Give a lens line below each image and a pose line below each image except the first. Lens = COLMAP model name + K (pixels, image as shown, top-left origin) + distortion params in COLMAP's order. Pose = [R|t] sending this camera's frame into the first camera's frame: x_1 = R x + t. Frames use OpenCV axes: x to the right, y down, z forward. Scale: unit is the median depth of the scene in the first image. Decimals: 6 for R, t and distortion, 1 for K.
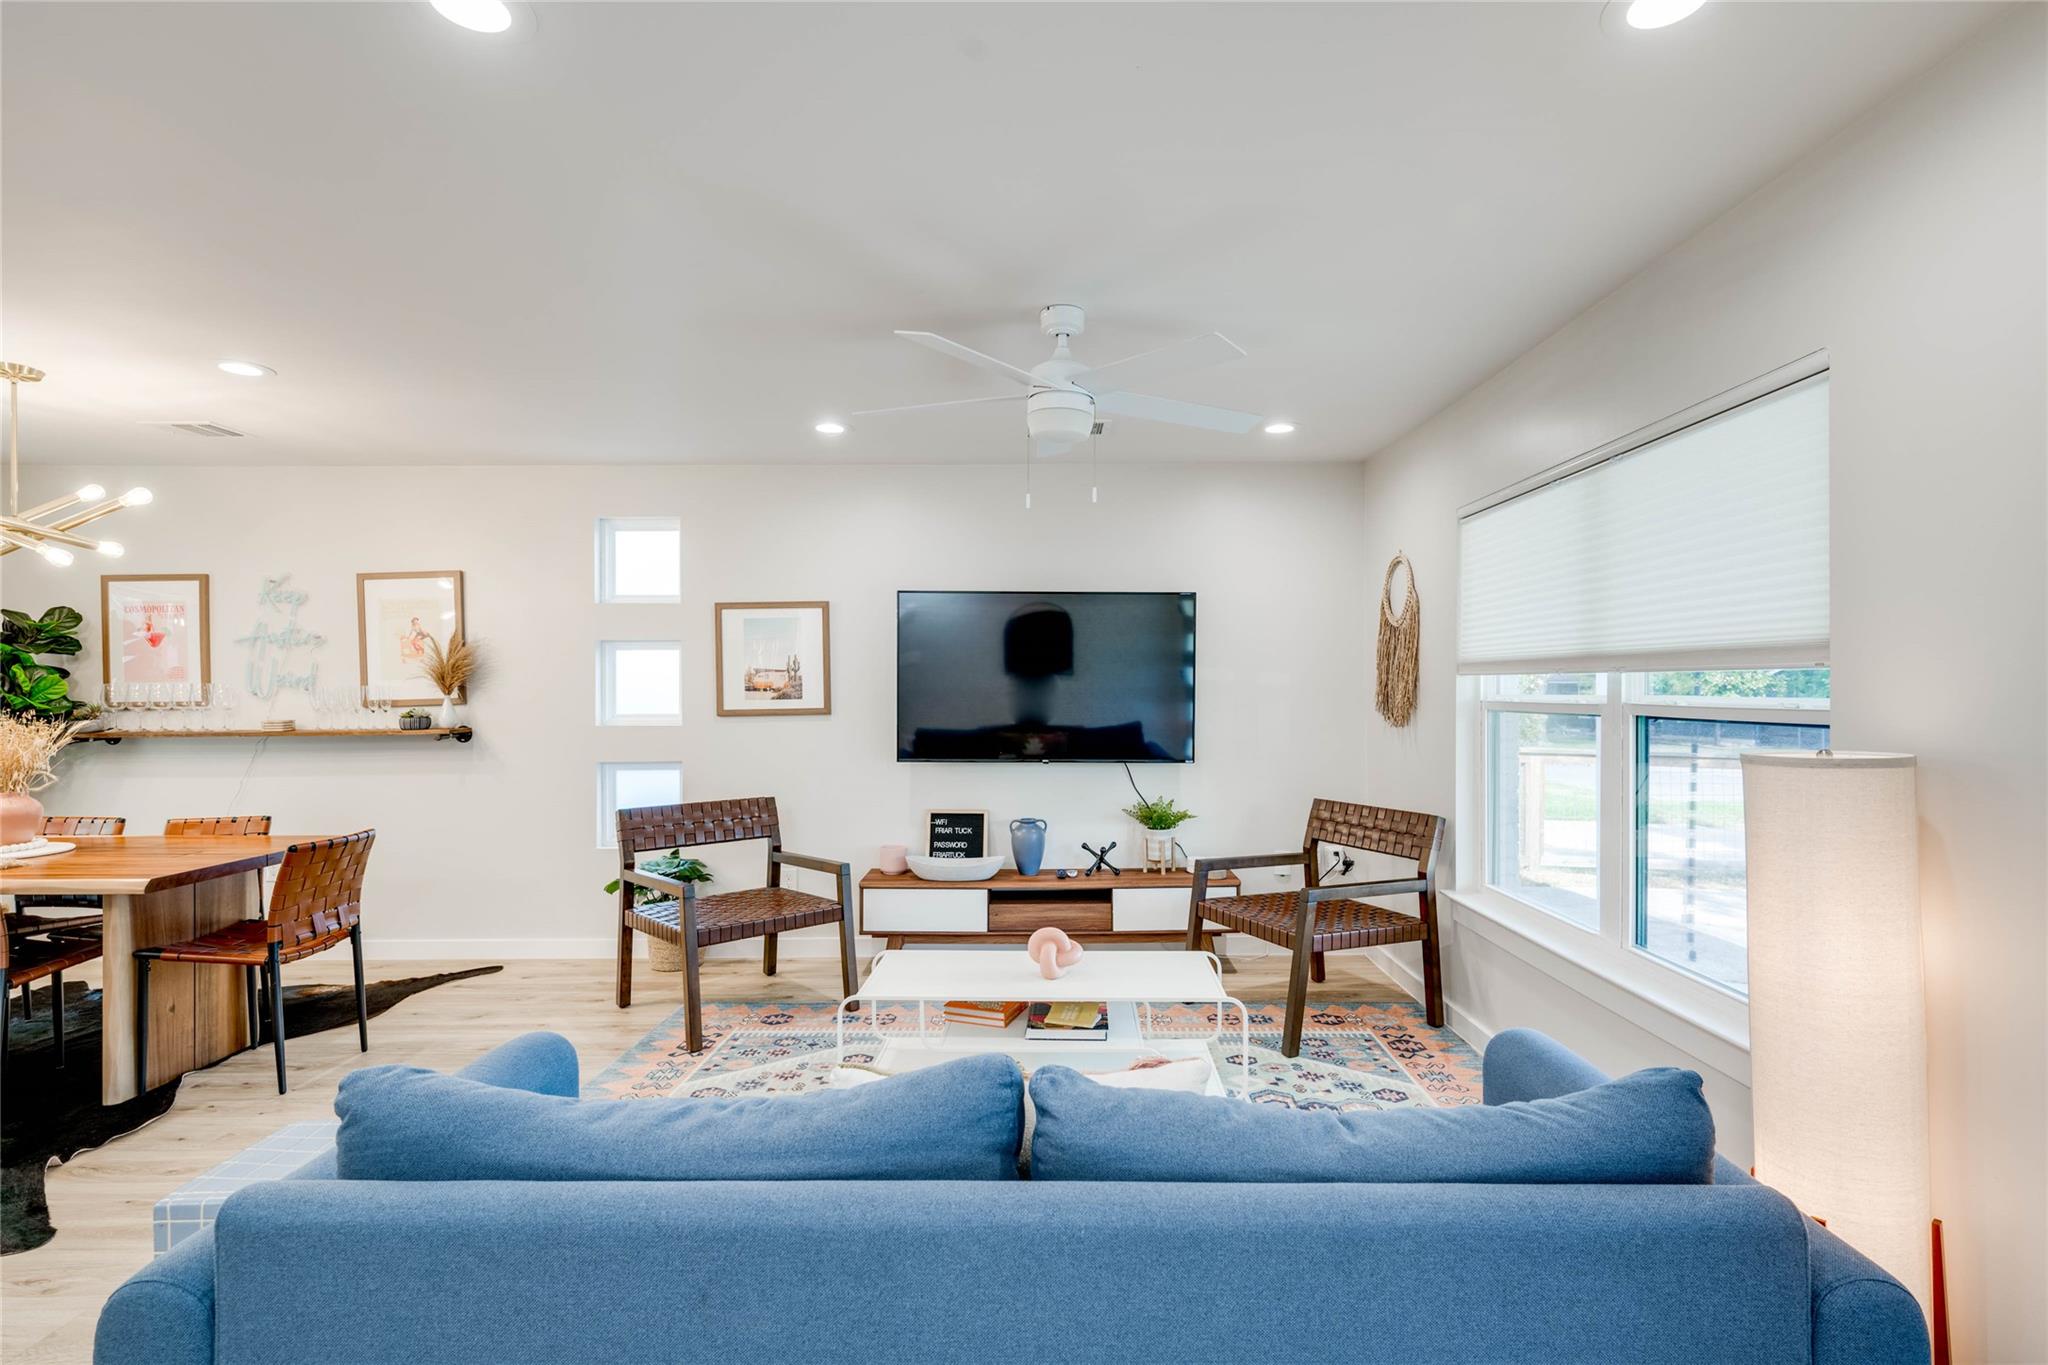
lens RADIAL K [[963.4, 0, 1043.9], [0, 963.4, 689.3], [0, 0, 1]] dist [-0.000042, -0.000149]
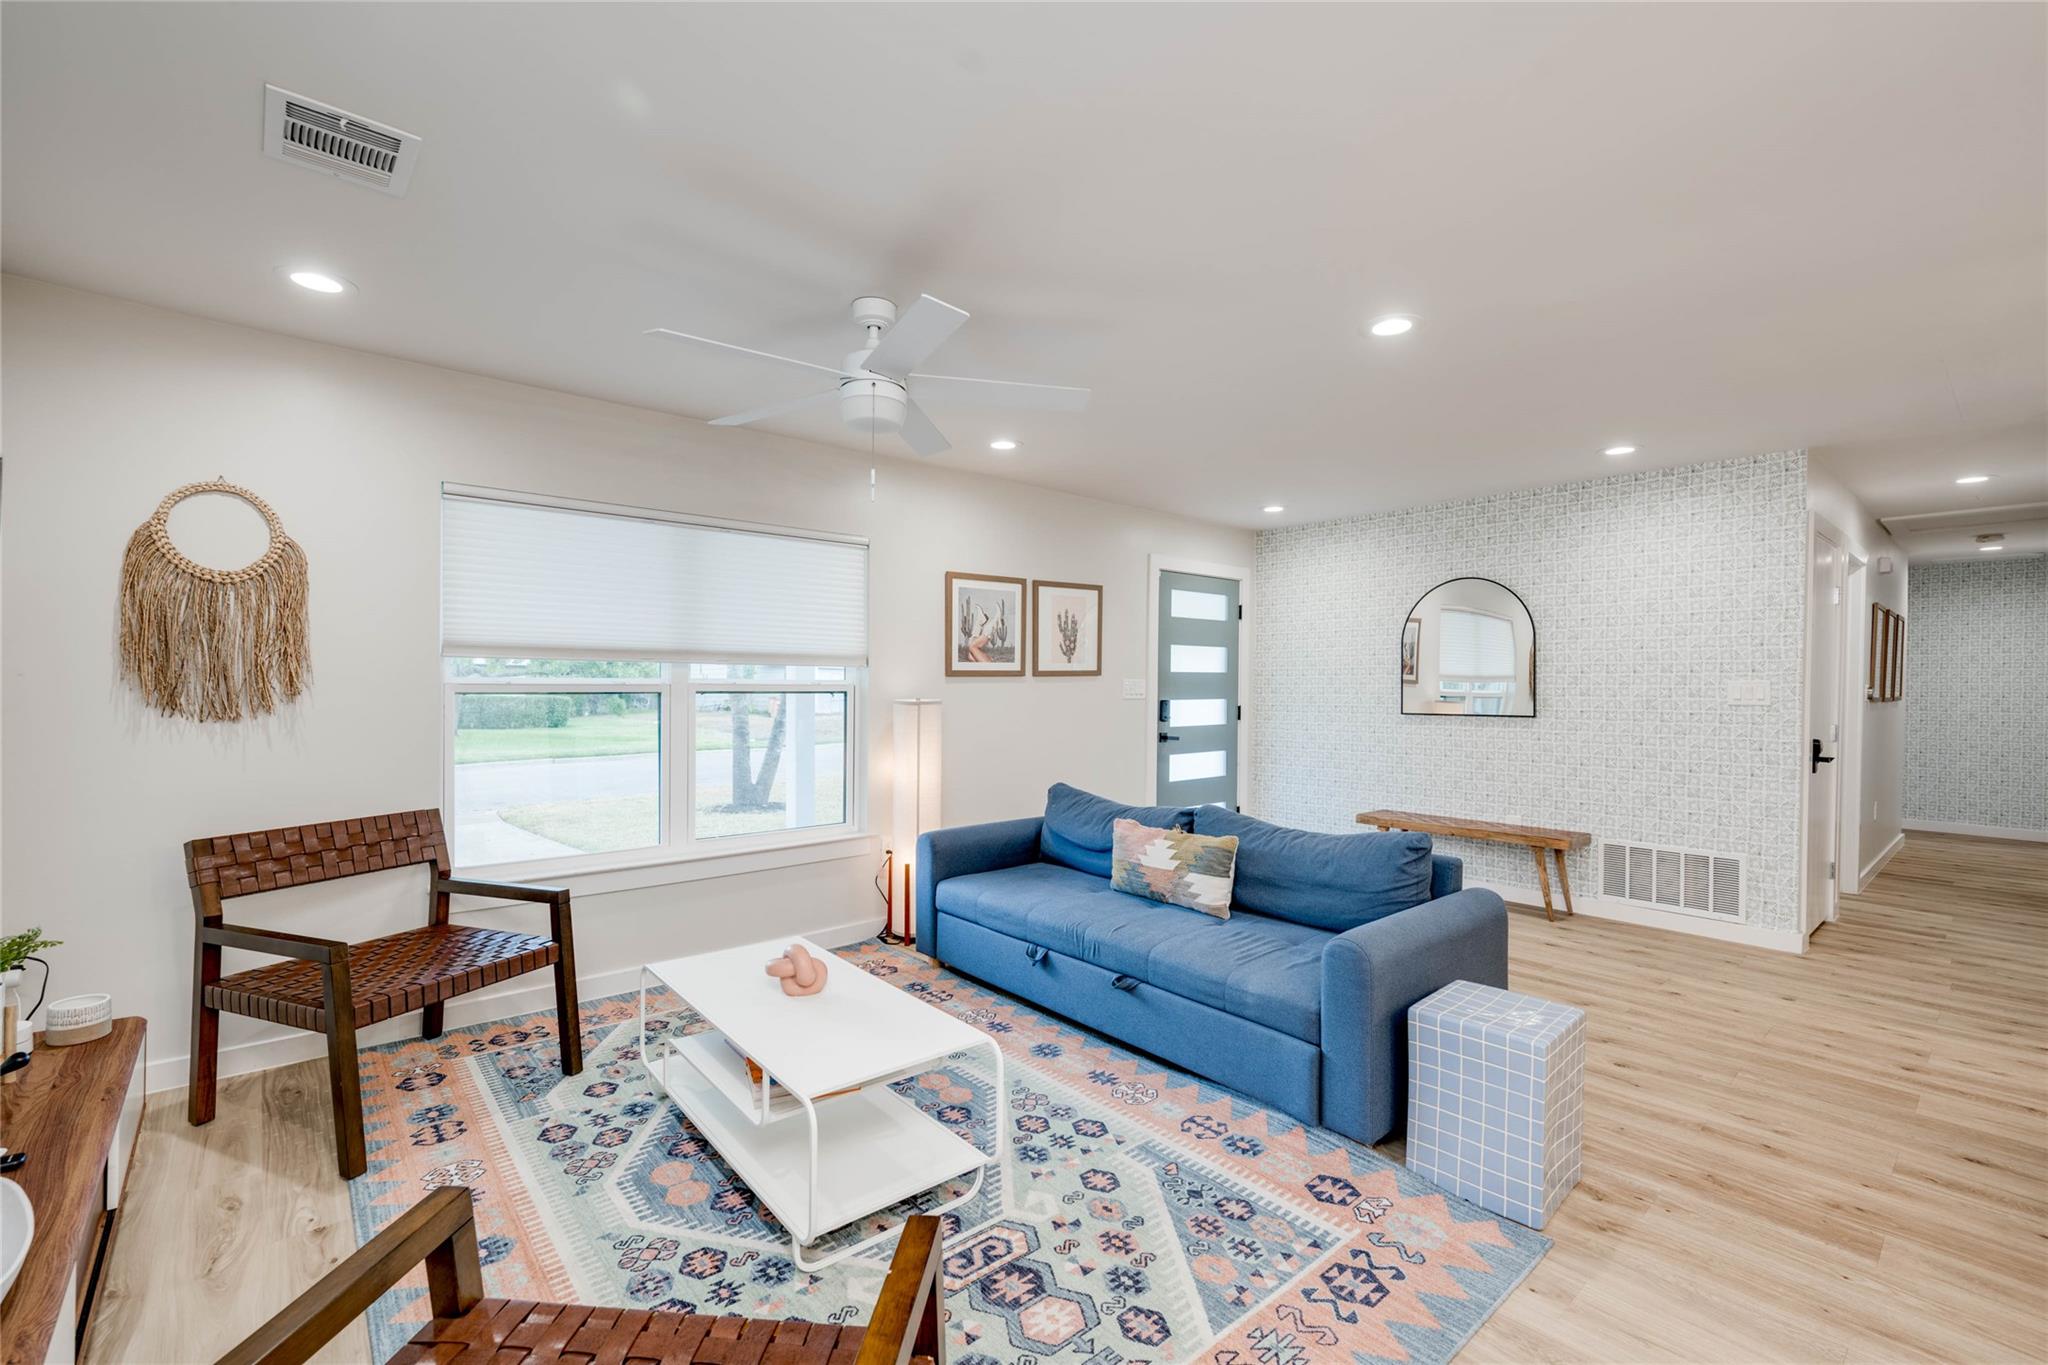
lens RADIAL K [[880.7, 0, 1050.6], [0, 880.7, 691.8], [0, 0, 1]] dist [-0.000295, -0.000091]
pose [[-0.670563, -0.010467, 0.741778, -0.488873], [-0.005217, 0.999942, 0.009394, 0.006407], [-0.741834, 0.002430, -0.670579, 0.904988]]
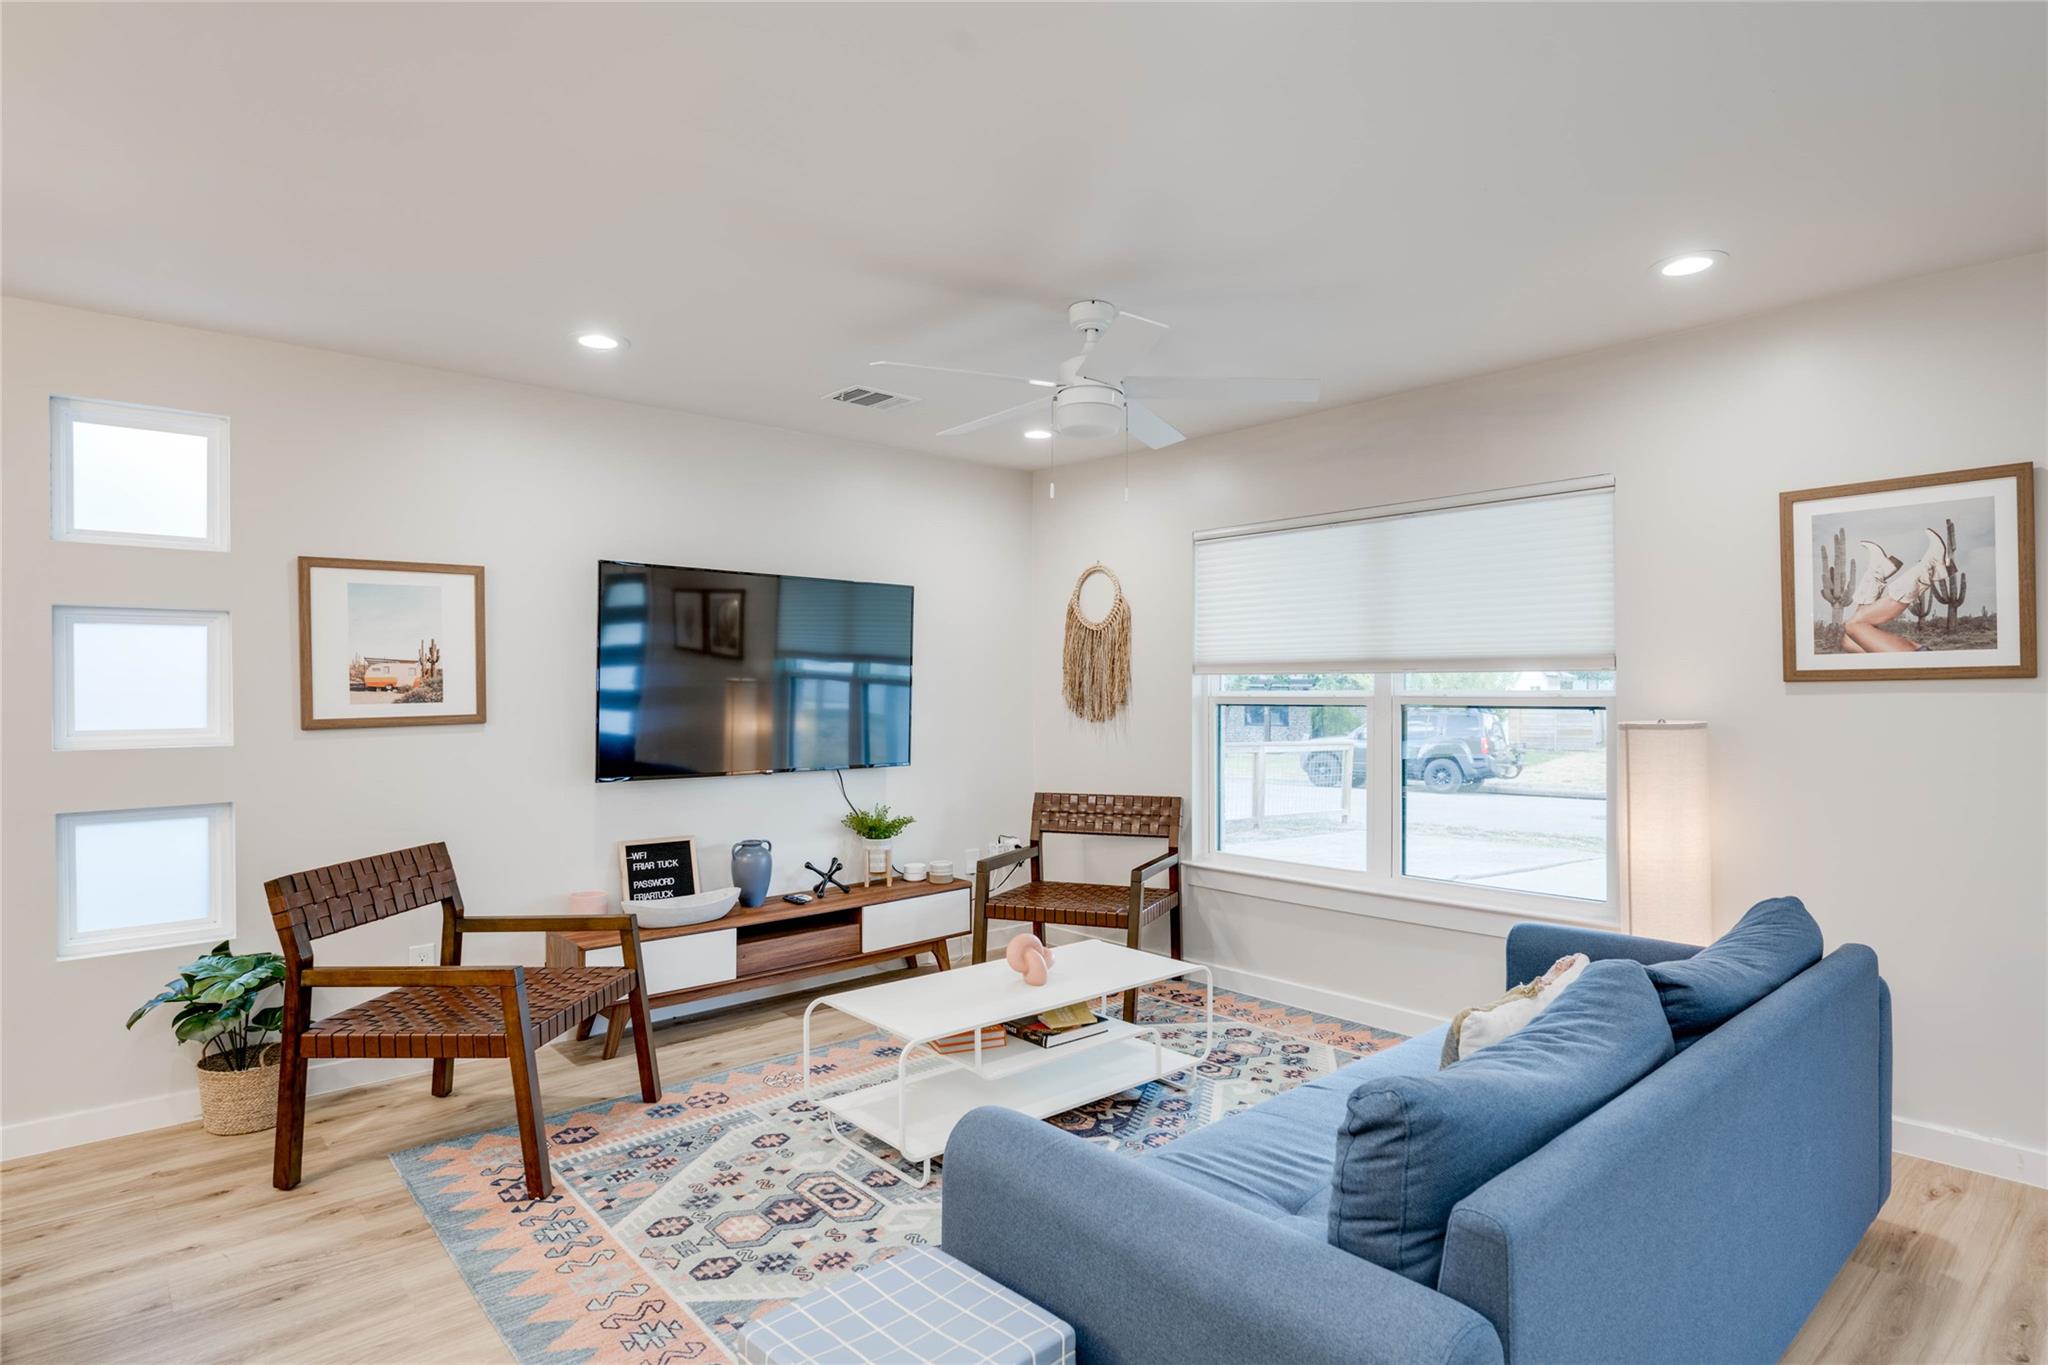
lens RADIAL K [[1082.4, 0, 1021.4], [0, 1082.4, 689.9], [0, 0, 1]] dist [-0.015876, 0.000948]
pose [[0.743436, -0.001851, 0.668804, -0.475606], [0.003026, 0.999995, -0.000596, 0.002974], [-0.668800, 0.002466, 0.743439, 0.132175]]
